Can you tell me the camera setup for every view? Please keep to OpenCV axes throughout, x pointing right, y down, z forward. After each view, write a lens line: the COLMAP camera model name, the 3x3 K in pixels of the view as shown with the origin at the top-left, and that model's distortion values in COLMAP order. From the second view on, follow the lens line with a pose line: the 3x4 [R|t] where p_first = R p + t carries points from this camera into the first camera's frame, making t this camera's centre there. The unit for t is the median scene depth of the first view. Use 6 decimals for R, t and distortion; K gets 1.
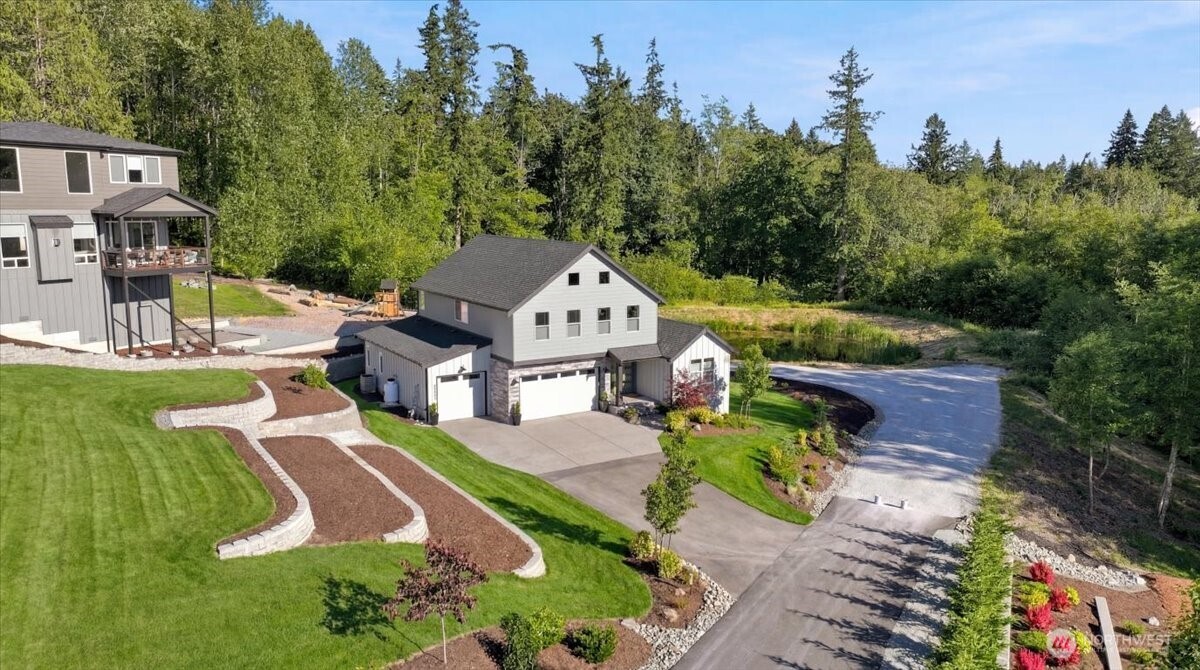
lens RADIAL K [[842.1, 0, 603.3], [0, 842.1, 336.3], [0, 0, 1]] dist [0.017441, 0.009651]
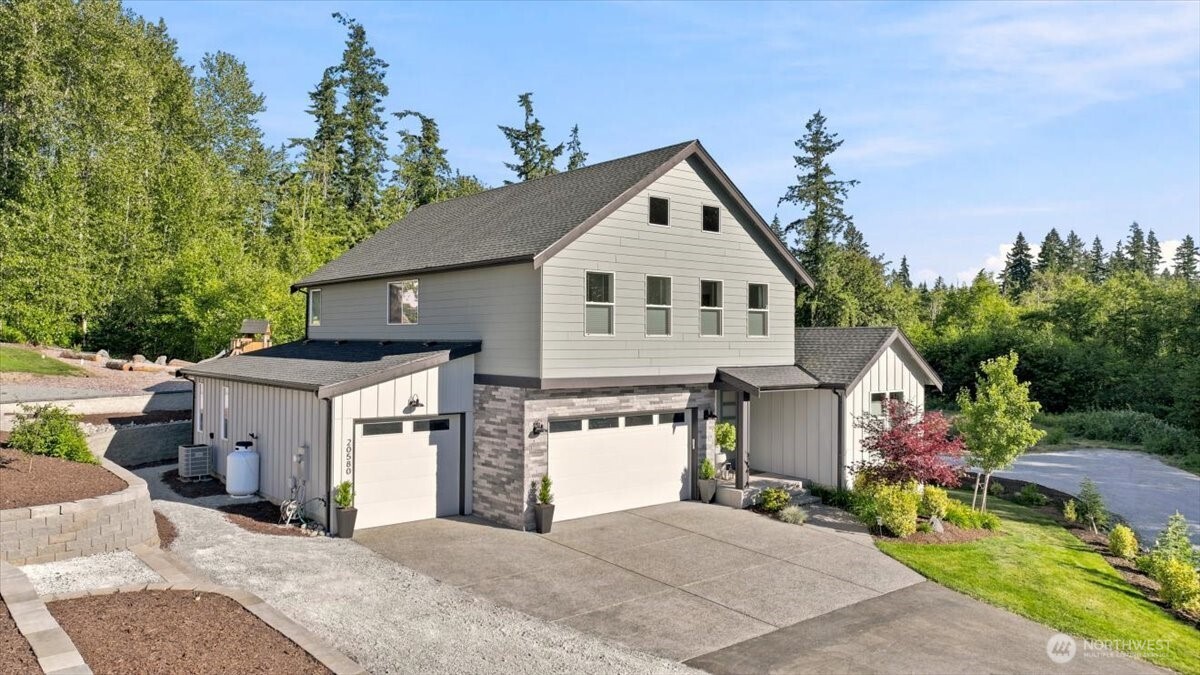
lens RADIAL K [[842.8, 0, 598.7], [0, 842.8, 336.8], [0, 0, 1]] dist [0.027919, 0.002826]
pose [[0.991755, 0.001514, 0.128139, -0.121471], [0.018979, 0.987167, -0.158558, 0.071563], [-0.126735, 0.159683, 0.978999, 0.522400]]
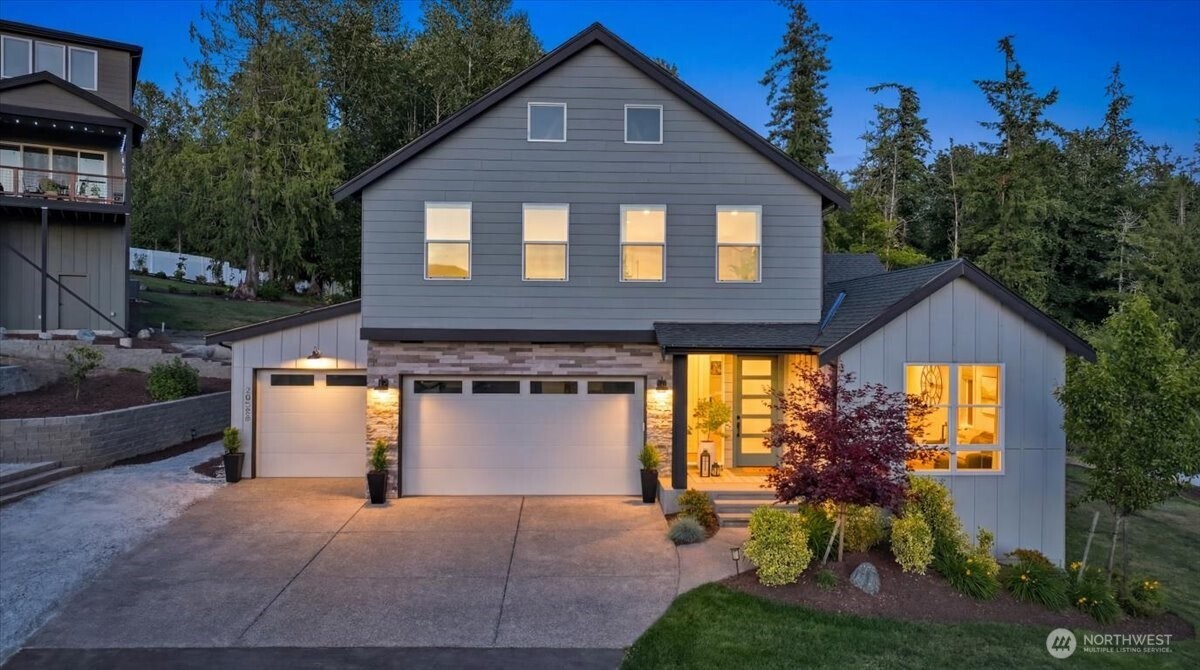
lens RADIAL K [[842.1, 0, 601.9], [0, 842.1, 329.8], [0, 0, 1]] dist [0.017441, 0.009651]
pose [[0.865983, 0.002100, -0.500069, 0.159604], [-0.082576, 0.986864, -0.138854, 0.068466], [0.493209, 0.161539, 0.854781, 0.669588]]
